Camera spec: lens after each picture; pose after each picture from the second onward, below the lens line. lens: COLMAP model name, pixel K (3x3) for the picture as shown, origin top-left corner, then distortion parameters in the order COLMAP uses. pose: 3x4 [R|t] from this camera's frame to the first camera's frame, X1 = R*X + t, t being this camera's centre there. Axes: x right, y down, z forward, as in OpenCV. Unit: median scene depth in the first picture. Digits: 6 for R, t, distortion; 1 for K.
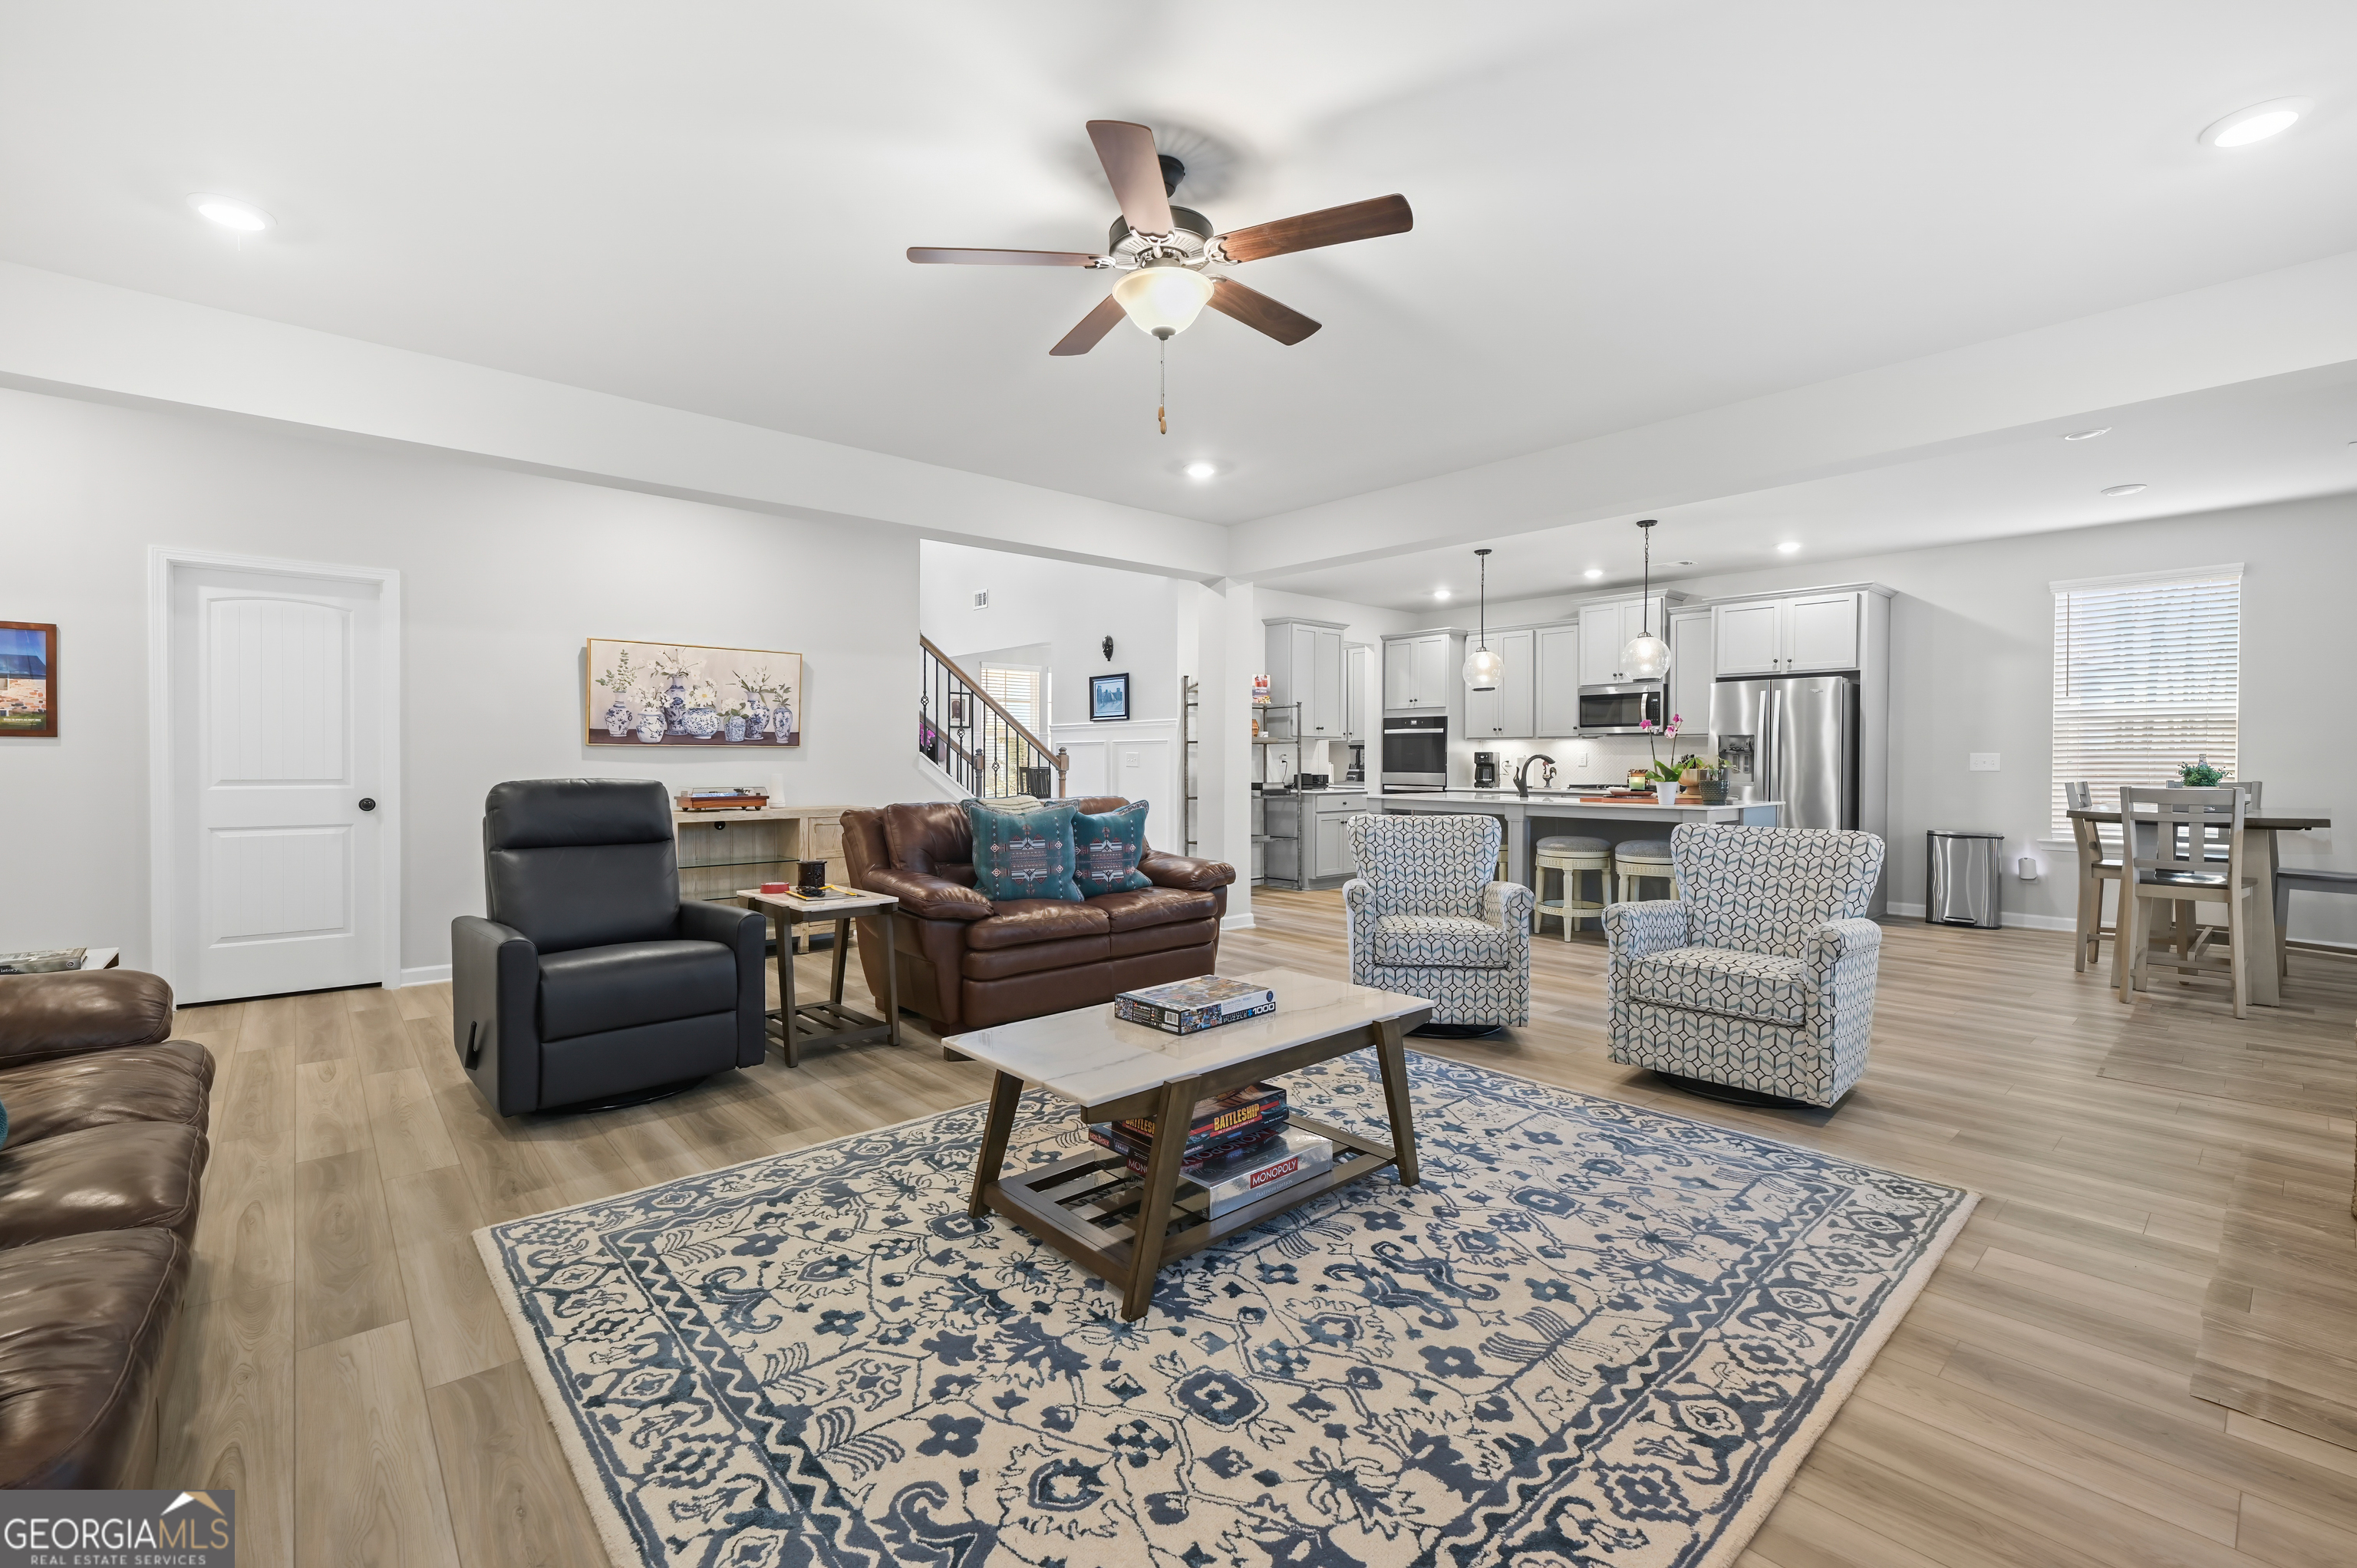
lens RADIAL K [[1005.7, 0, 1178.5], [0, 1005.7, 784.0], [0, 0, 1]] dist [0.001598, 0.000136]
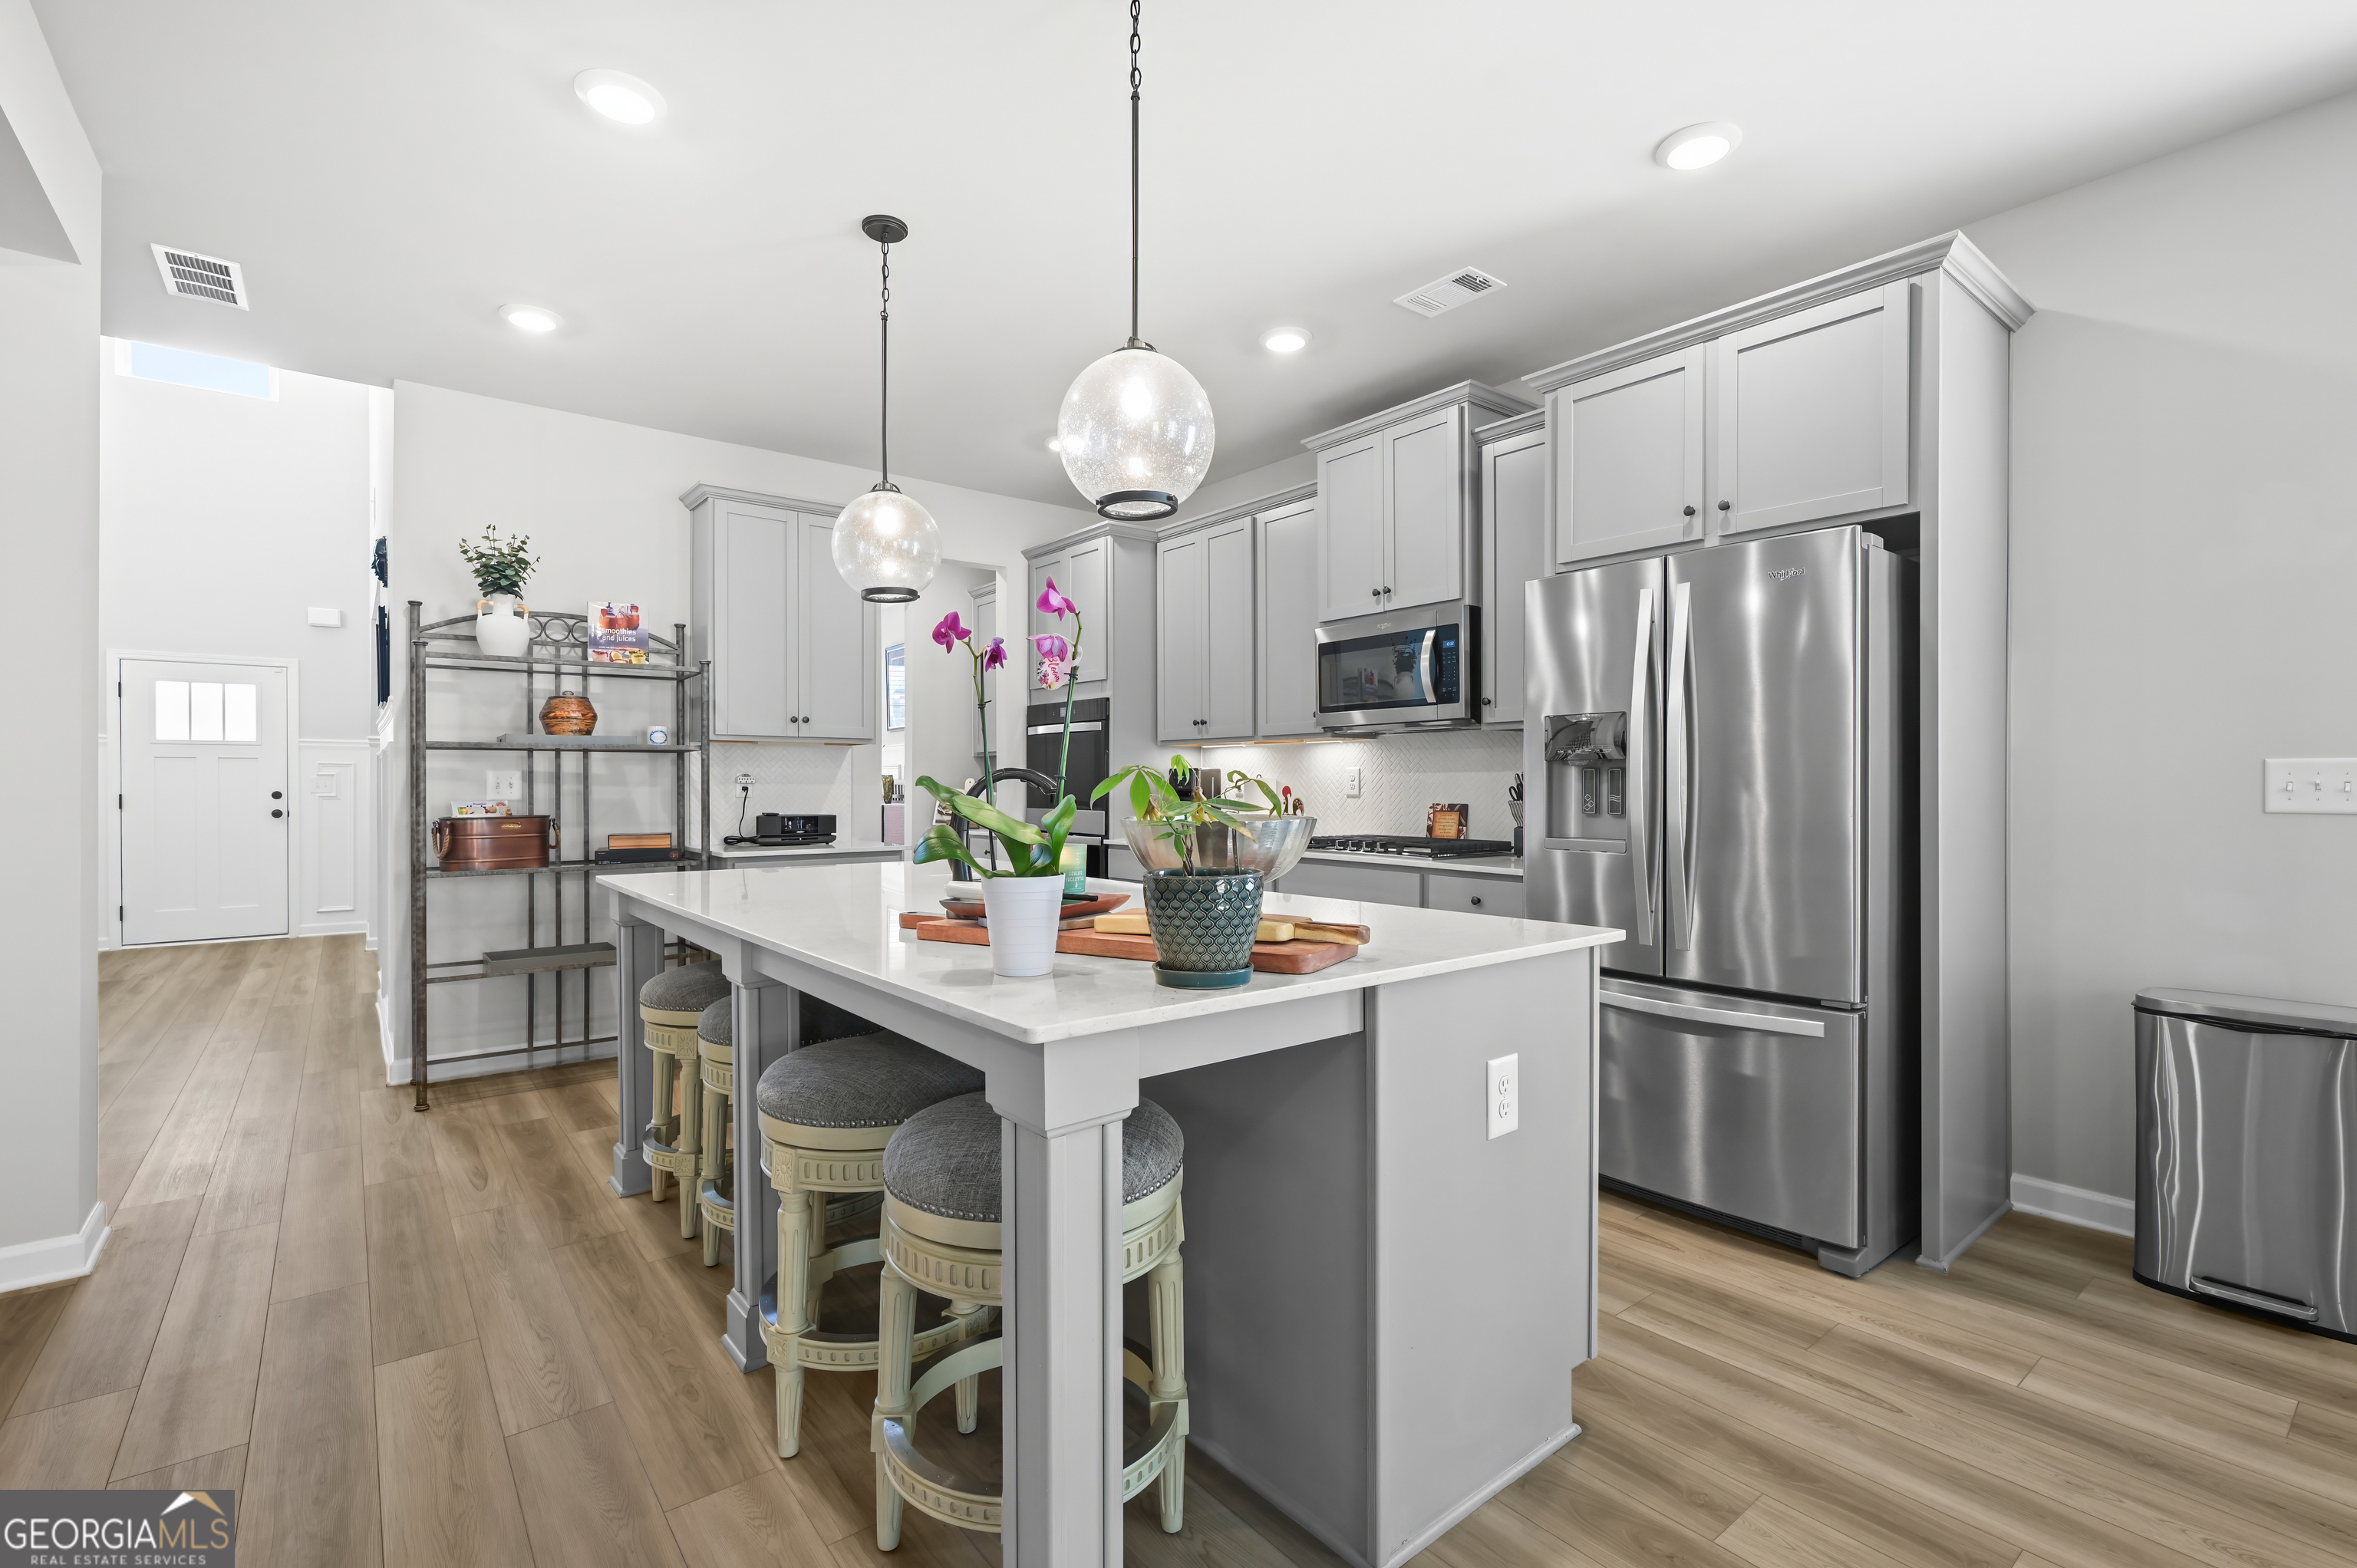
lens RADIAL K [[1068.9, 0, 1187.4], [0, 1068.9, 791.9], [0, 0, 1]] dist [-0.002613, -0.000299]
pose [[0.998445, -0.002599, -0.055687, 0.385219], [0.001644, 0.999851, -0.017200, -0.012622], [0.055723, 0.017082, 0.998300, 0.537420]]
